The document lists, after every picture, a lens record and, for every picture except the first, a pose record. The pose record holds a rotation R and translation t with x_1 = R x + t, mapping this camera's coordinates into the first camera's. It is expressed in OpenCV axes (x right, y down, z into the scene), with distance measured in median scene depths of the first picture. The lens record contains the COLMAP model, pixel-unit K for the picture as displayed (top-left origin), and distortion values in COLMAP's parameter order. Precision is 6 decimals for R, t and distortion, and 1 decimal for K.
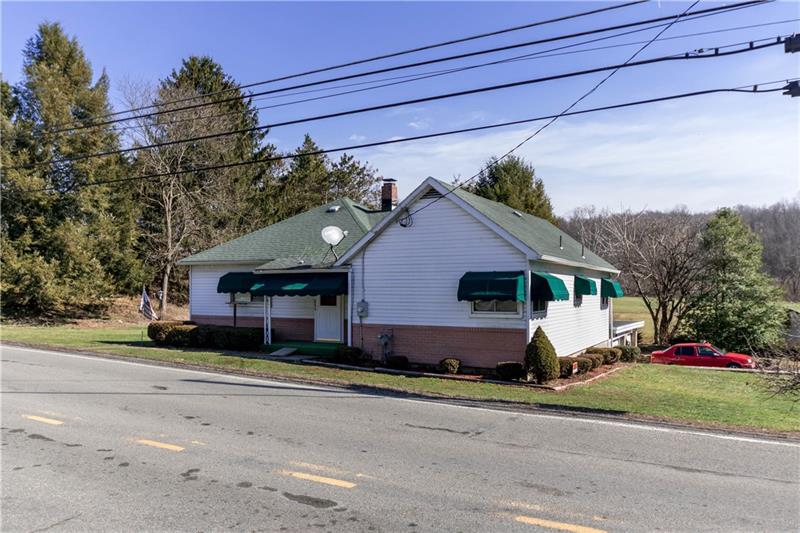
lens RADIAL K [[616.8, 0, 400.8], [0, 616.8, 268.2], [0, 0, 1]] dist [-0.025145, -0.001946]
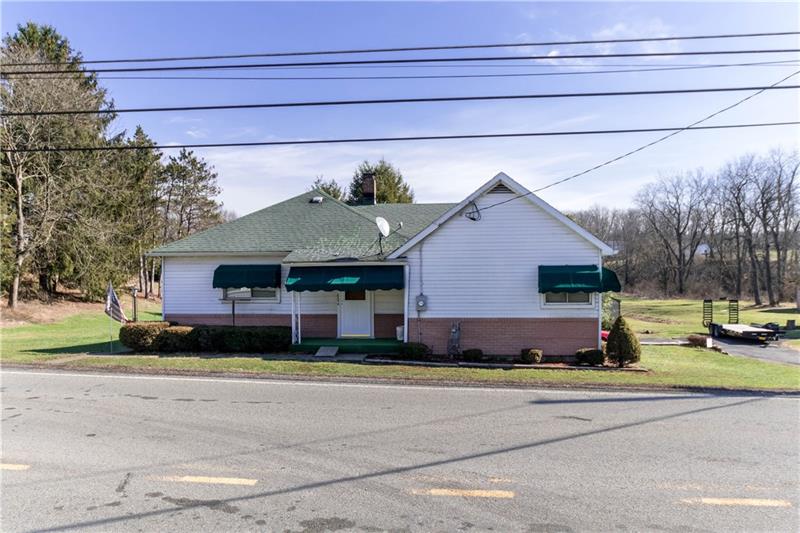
lens RADIAL K [[521.0, 0, 404.6], [0, 521.0, 268.3], [0, 0, 1]] dist [-0.008870, -0.004468]
pose [[0.915108, 0.001680, 0.403206, -0.379734], [-0.006535, 0.999922, 0.010664, 0.002336], [-0.403156, -0.012394, 0.915047, 0.232162]]
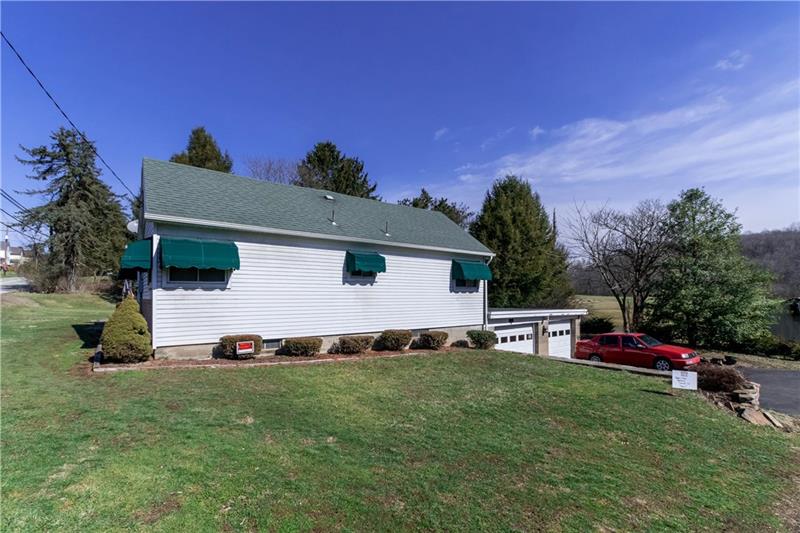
lens RADIAL K [[377.0, 0, 395.8], [0, 377.0, 268.6], [0, 0, 1]] dist [-0.001740, 0.000214]
pose [[0.921019, -0.031897, -0.388209, 0.549670], [0.017689, 0.999038, -0.040119, 0.060741], [0.389115, 0.030084, 0.920698, 0.486105]]
